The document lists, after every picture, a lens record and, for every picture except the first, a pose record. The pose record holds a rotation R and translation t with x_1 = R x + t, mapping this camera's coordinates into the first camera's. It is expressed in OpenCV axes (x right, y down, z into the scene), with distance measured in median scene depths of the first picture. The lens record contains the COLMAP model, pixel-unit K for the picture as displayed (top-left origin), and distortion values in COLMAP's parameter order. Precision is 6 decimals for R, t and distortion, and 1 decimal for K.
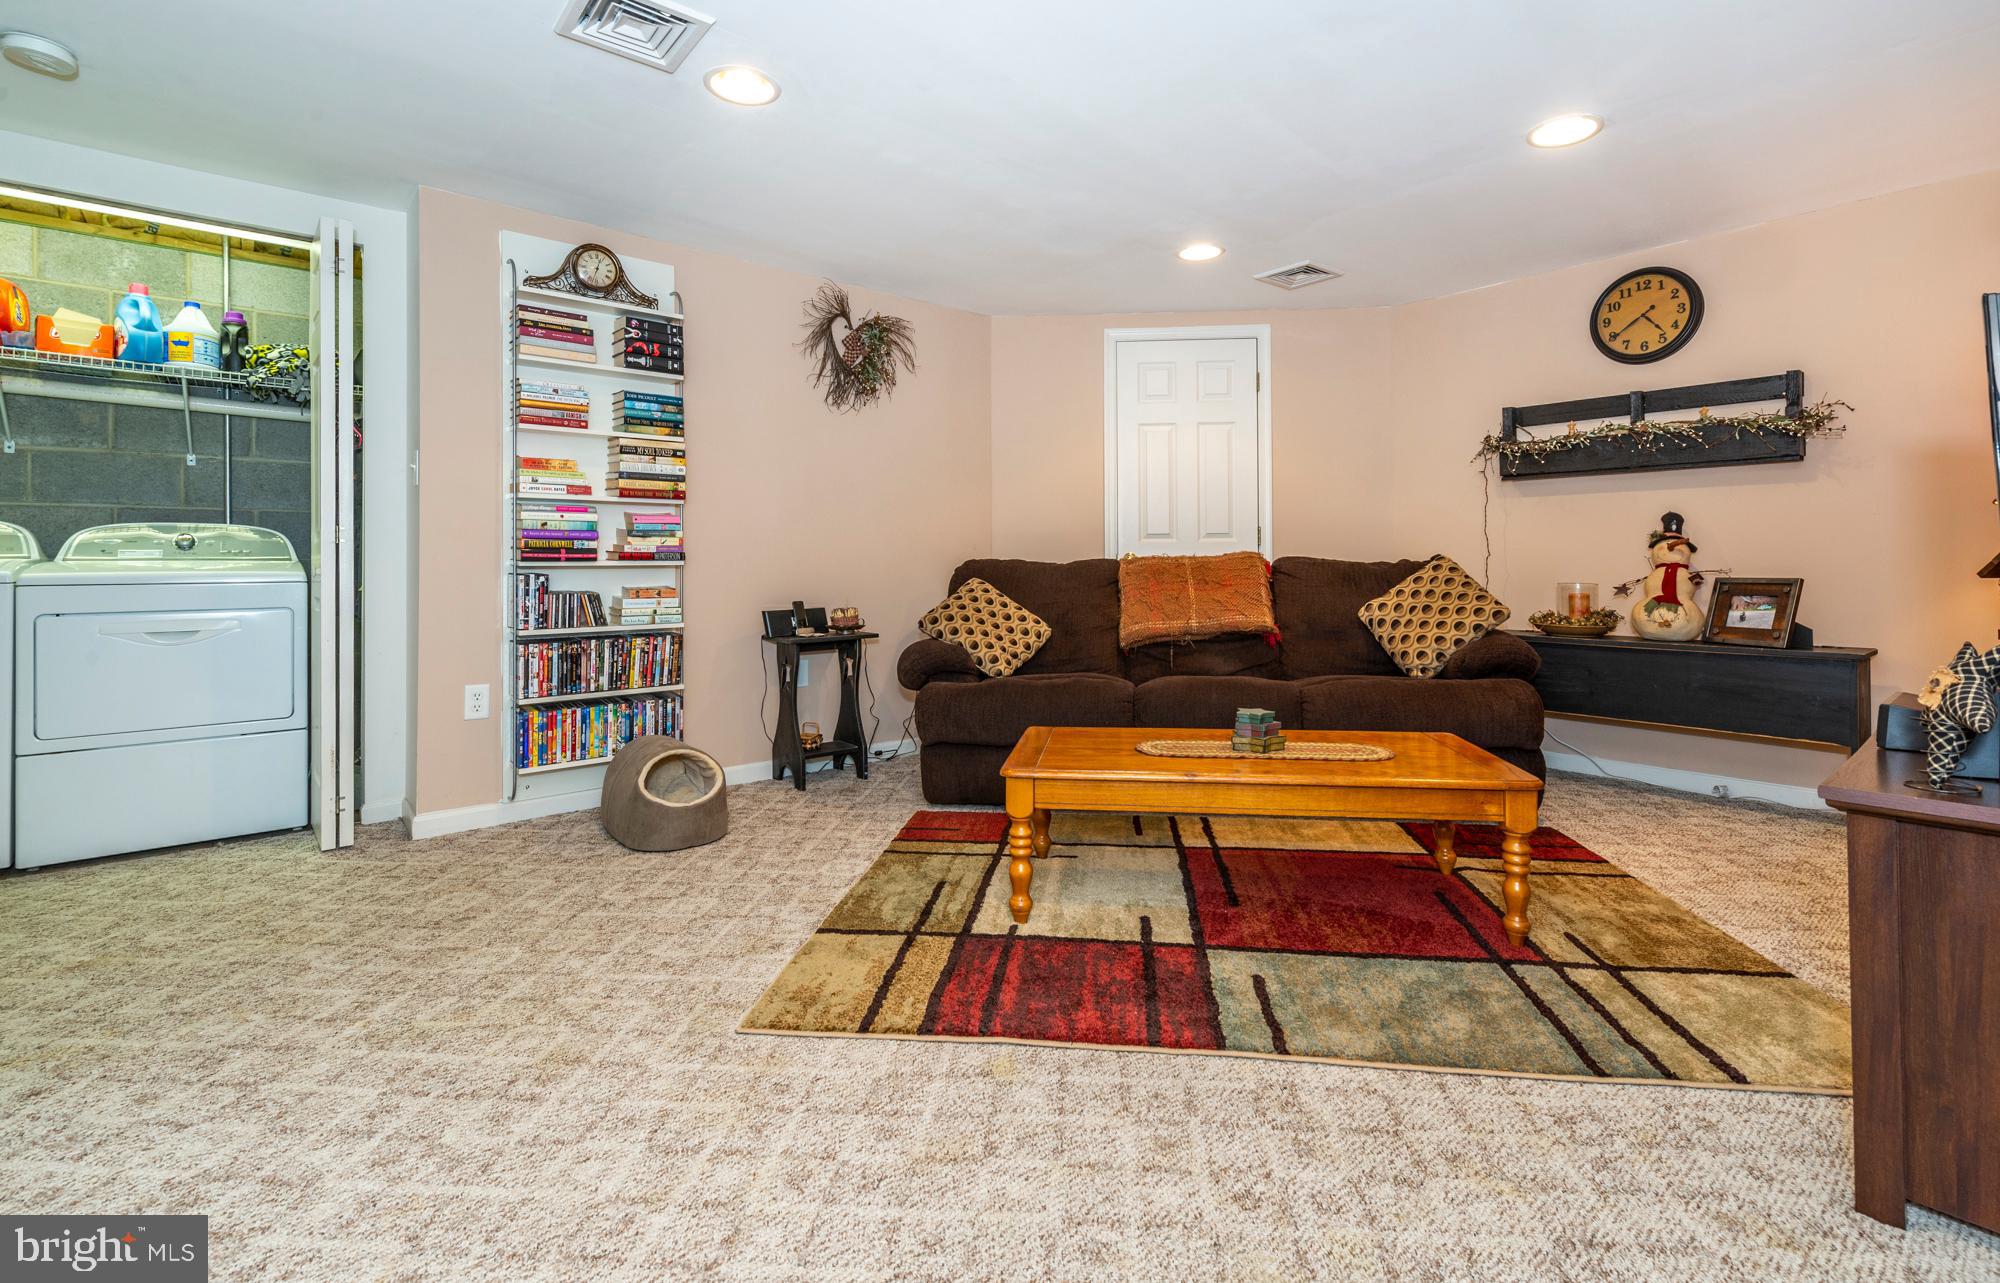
lens RADIAL K [[879.7, 0, 1002.3], [0, 879.7, 569.3], [0, 0, 1]] dist [0.002123, -0.000226]
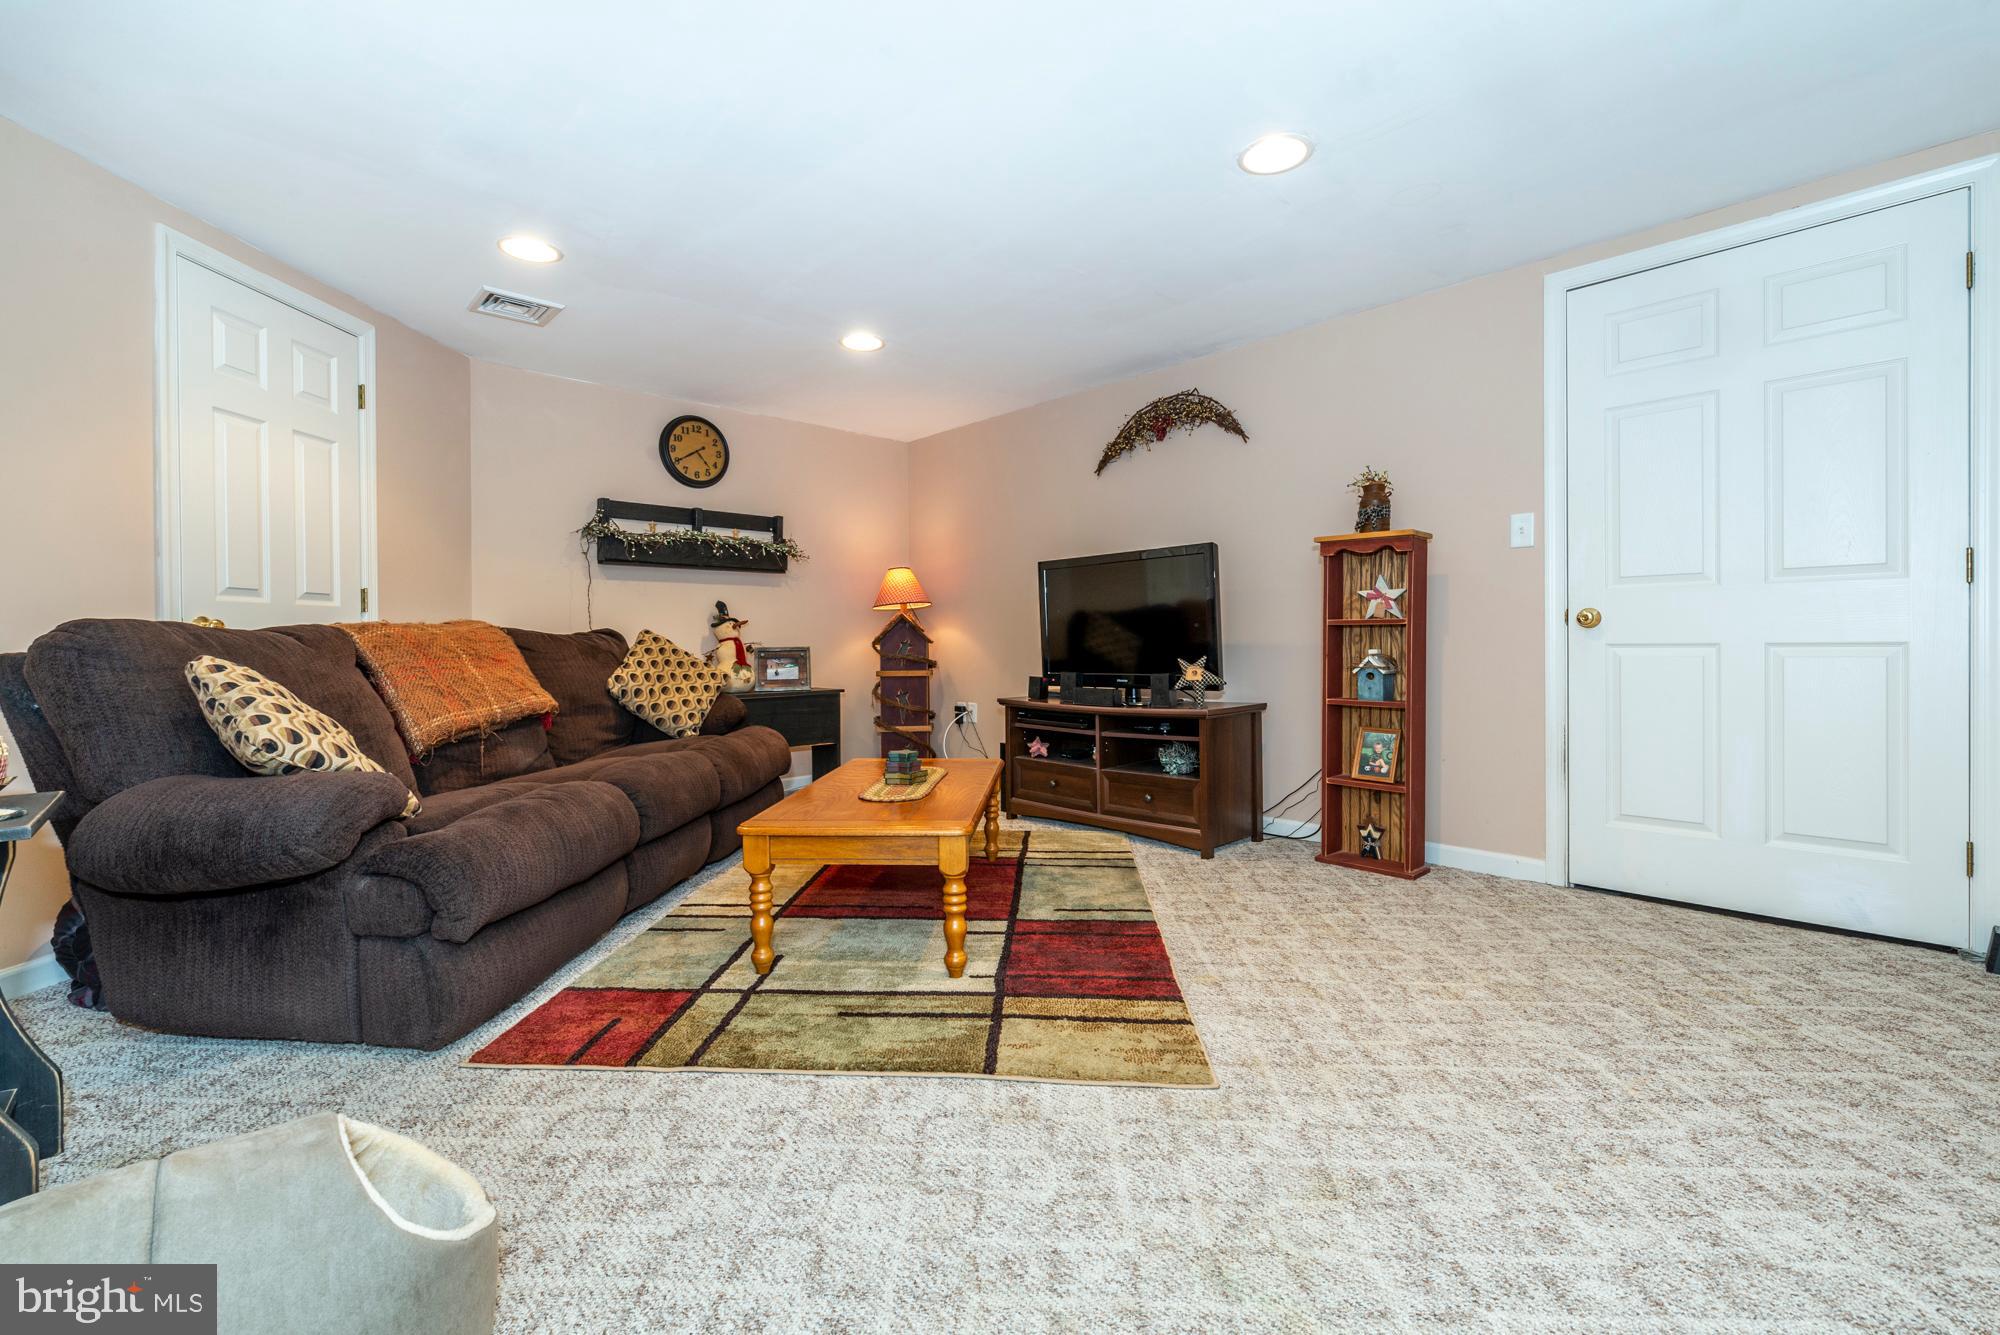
lens RADIAL K [[870.3, 0, 993.9], [0, 870.3, 654.0], [0, 0, 1]] dist [0.001856, 0.000522]
pose [[-0.048220, -0.007516, 0.998808, -0.625216], [0.012887, 0.999884, 0.008147, 0.012719], [-0.998754, 0.013264, -0.048117, 0.637865]]
